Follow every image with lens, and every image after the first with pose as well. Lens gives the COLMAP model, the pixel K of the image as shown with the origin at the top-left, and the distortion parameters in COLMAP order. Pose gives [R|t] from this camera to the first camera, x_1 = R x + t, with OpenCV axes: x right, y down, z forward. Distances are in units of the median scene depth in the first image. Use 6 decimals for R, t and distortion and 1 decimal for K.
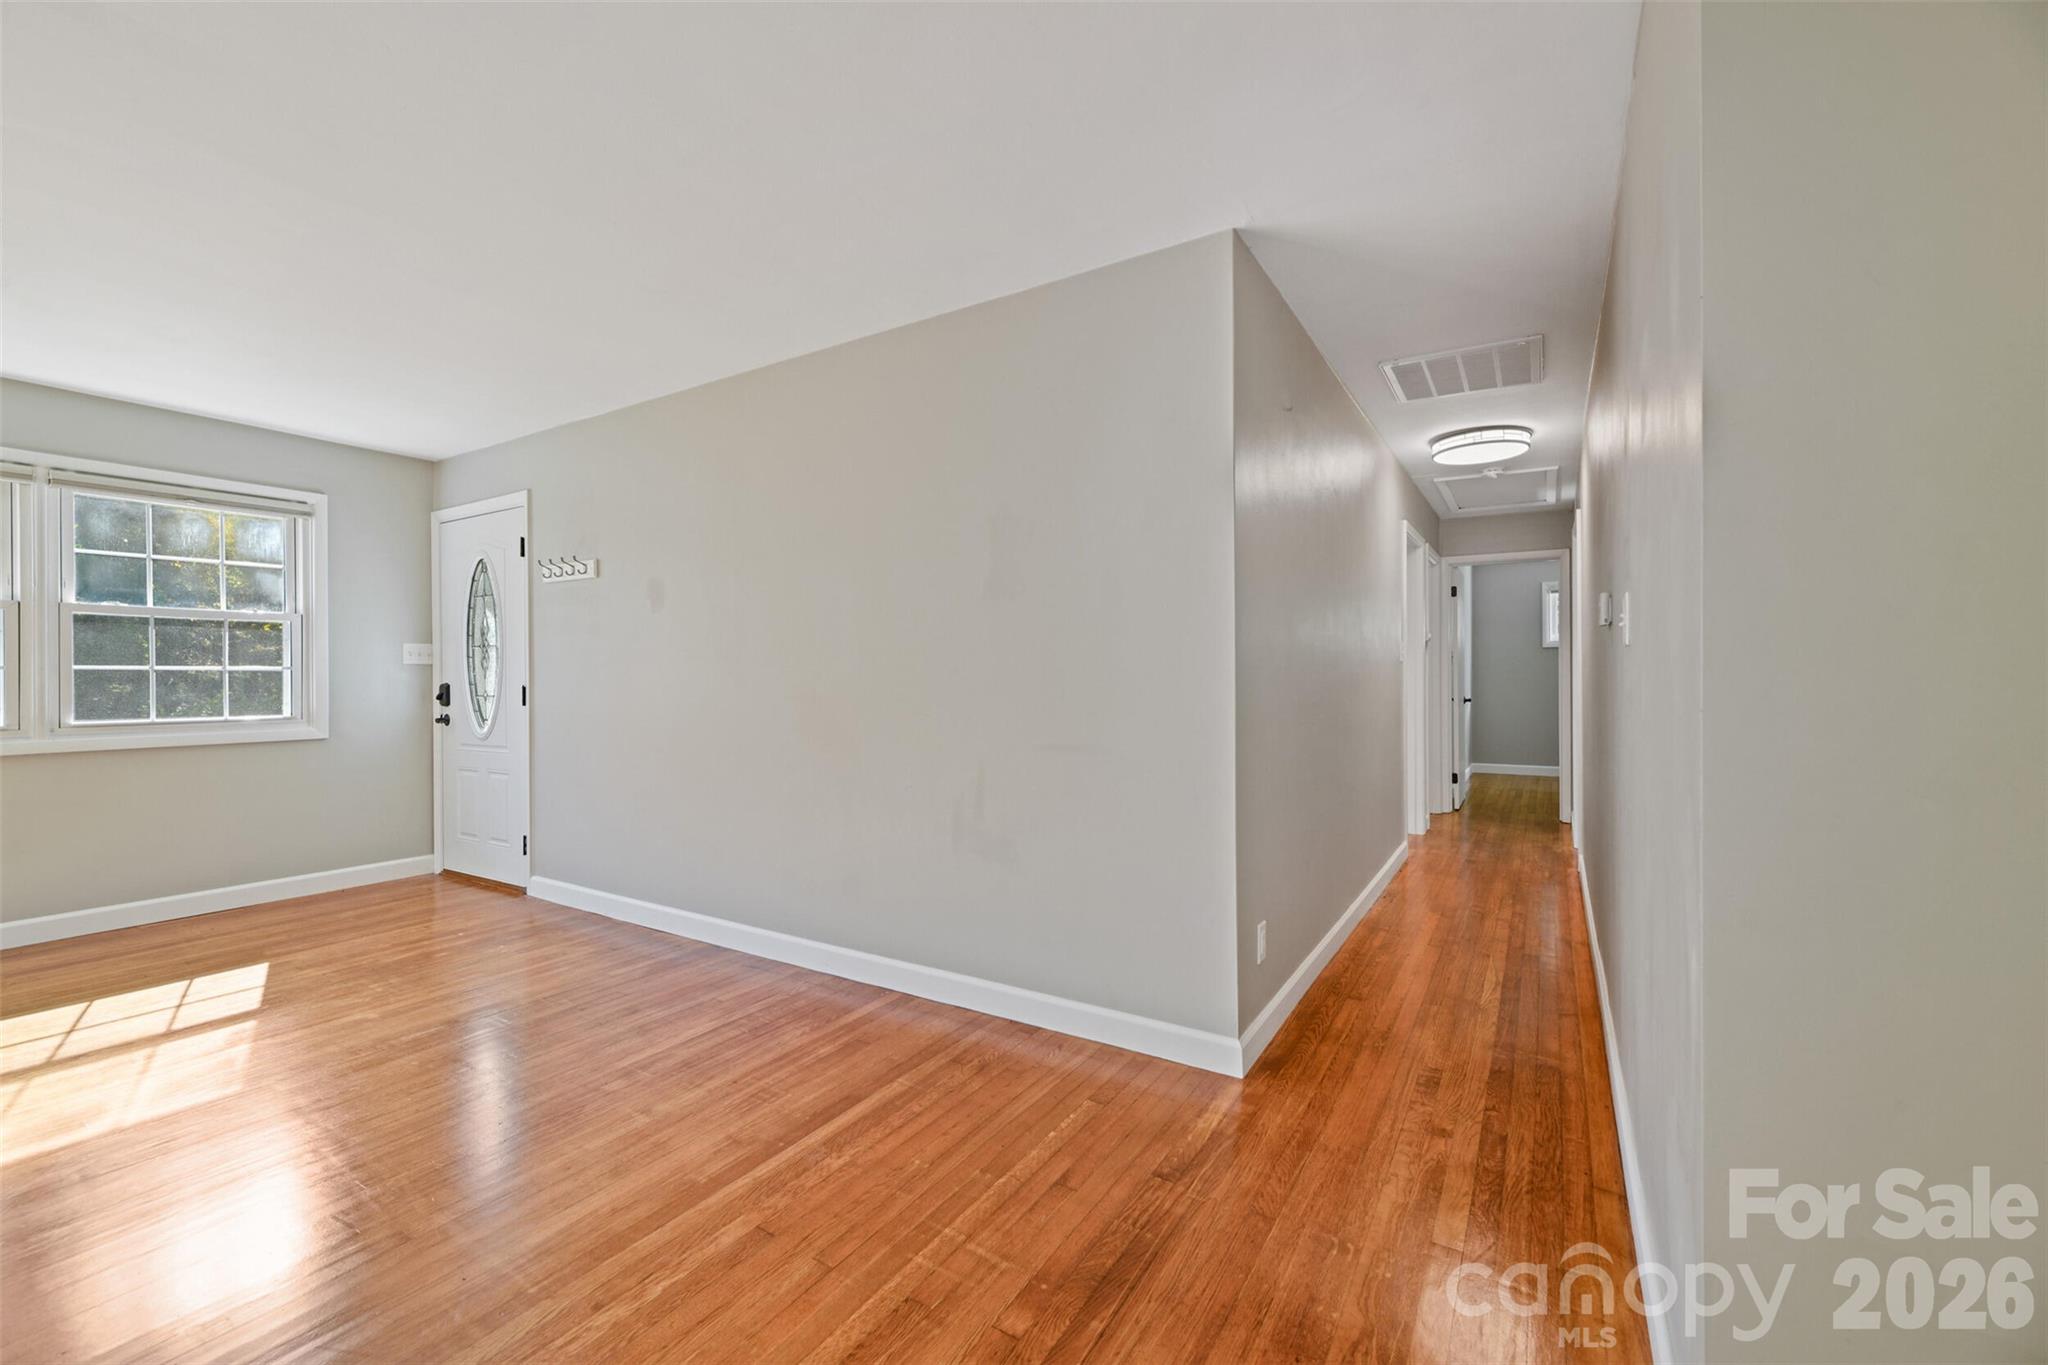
lens RADIAL K [[838.7, 0, 1029.0], [0, 838.7, 678.0], [0, 0, 1]] dist [0.000319, -0.000077]
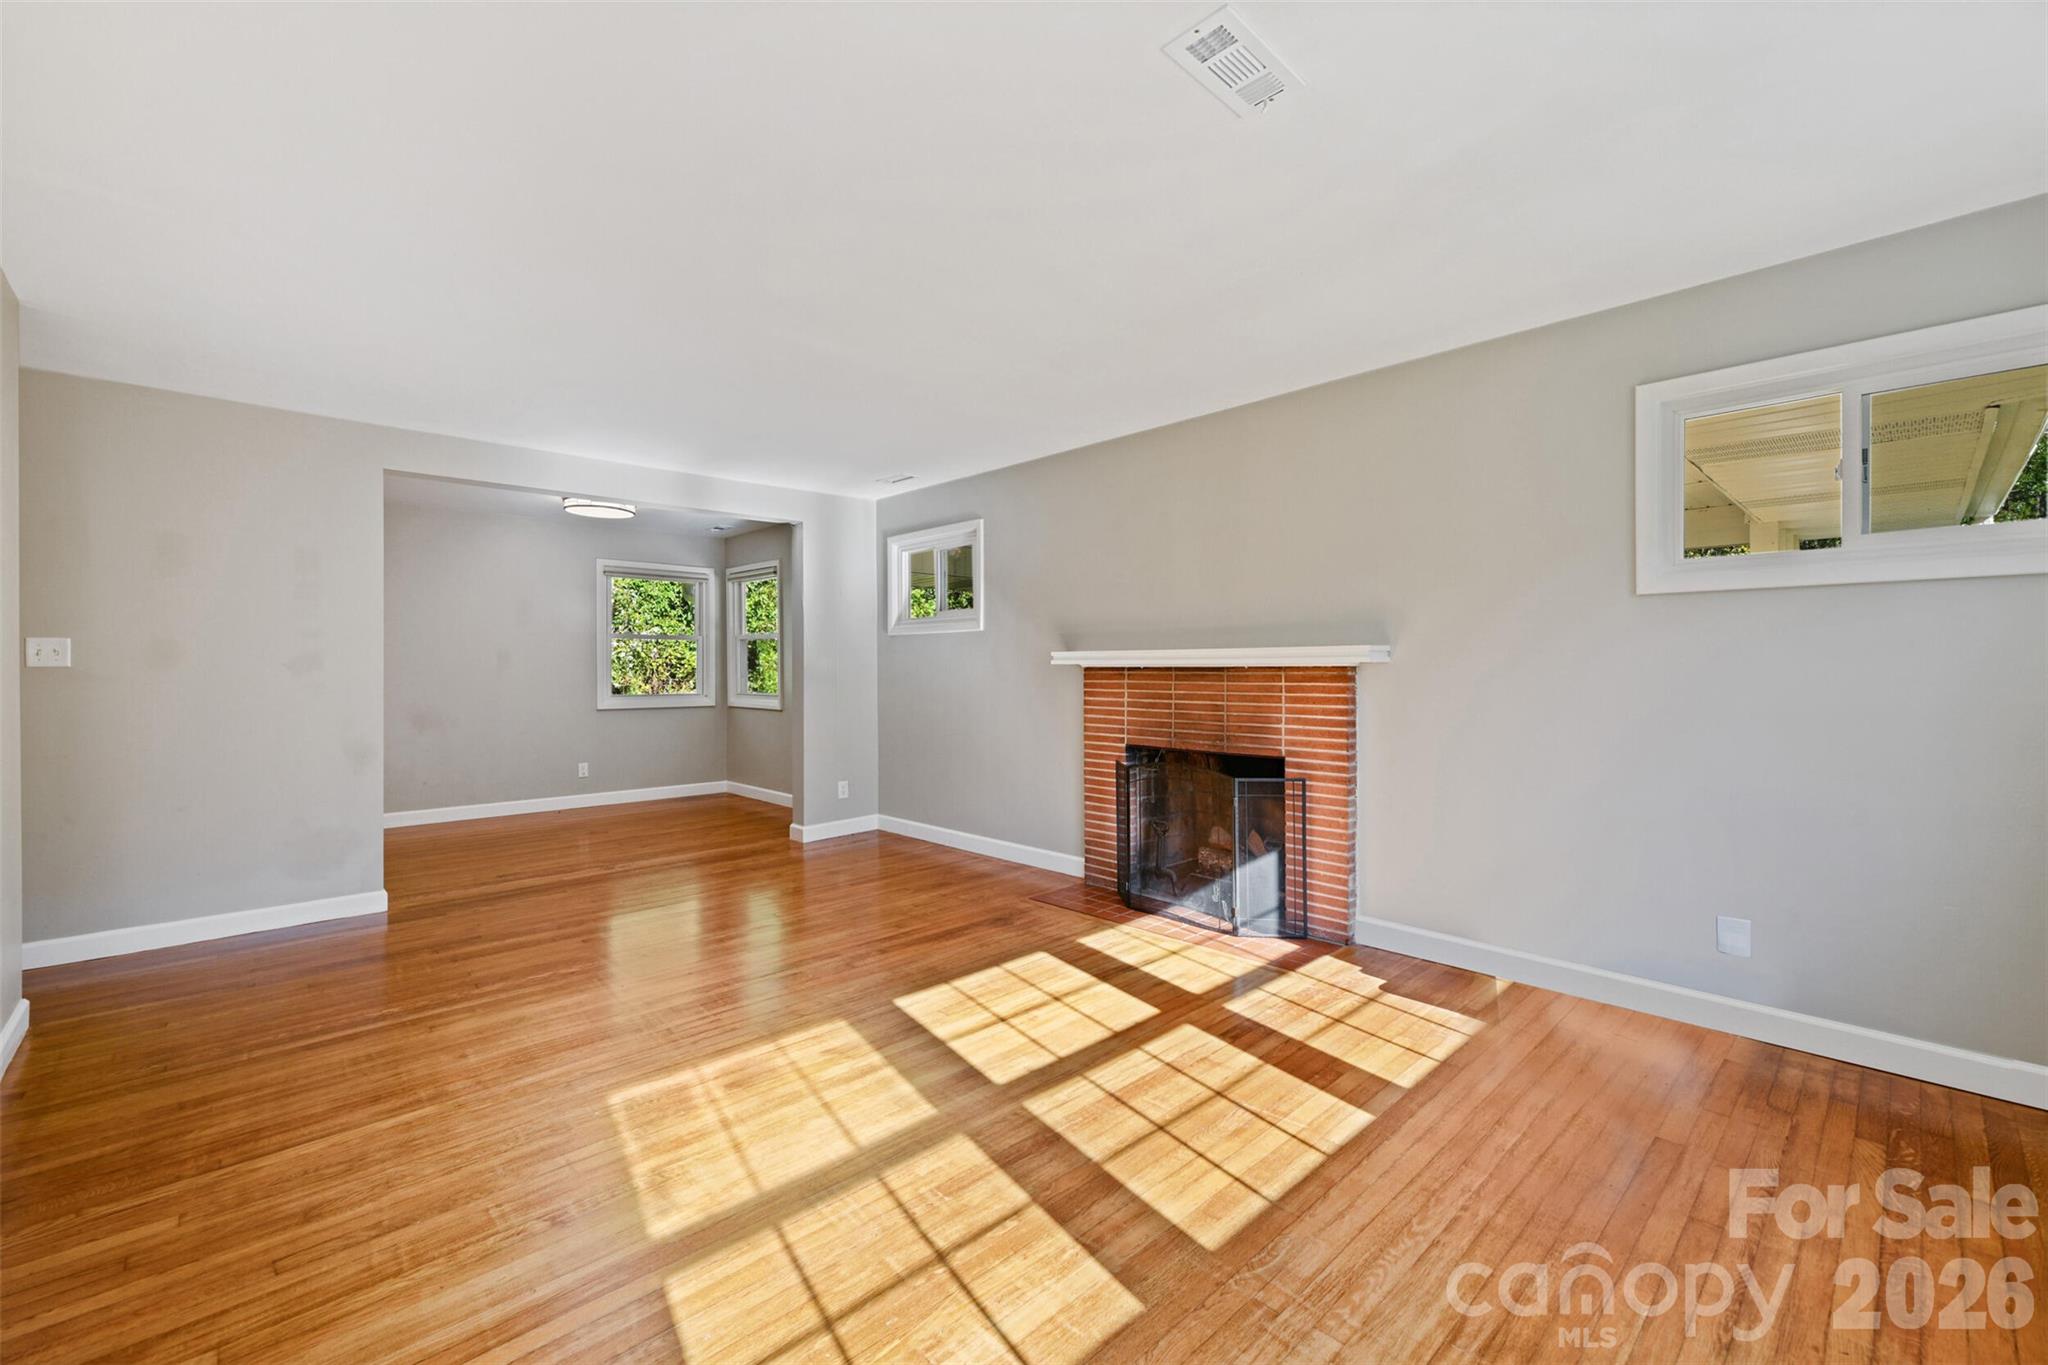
lens RADIAL K [[838.7, 0, 1017.1], [0, 838.7, 663.7], [0, 0, 1]] dist [0.000319, -0.000077]
pose [[-0.965124, 0.014336, 0.261401, -0.847935], [0.012069, 0.999874, -0.010275, -0.009774], [-0.261515, -0.006762, -0.965176, 1.075065]]
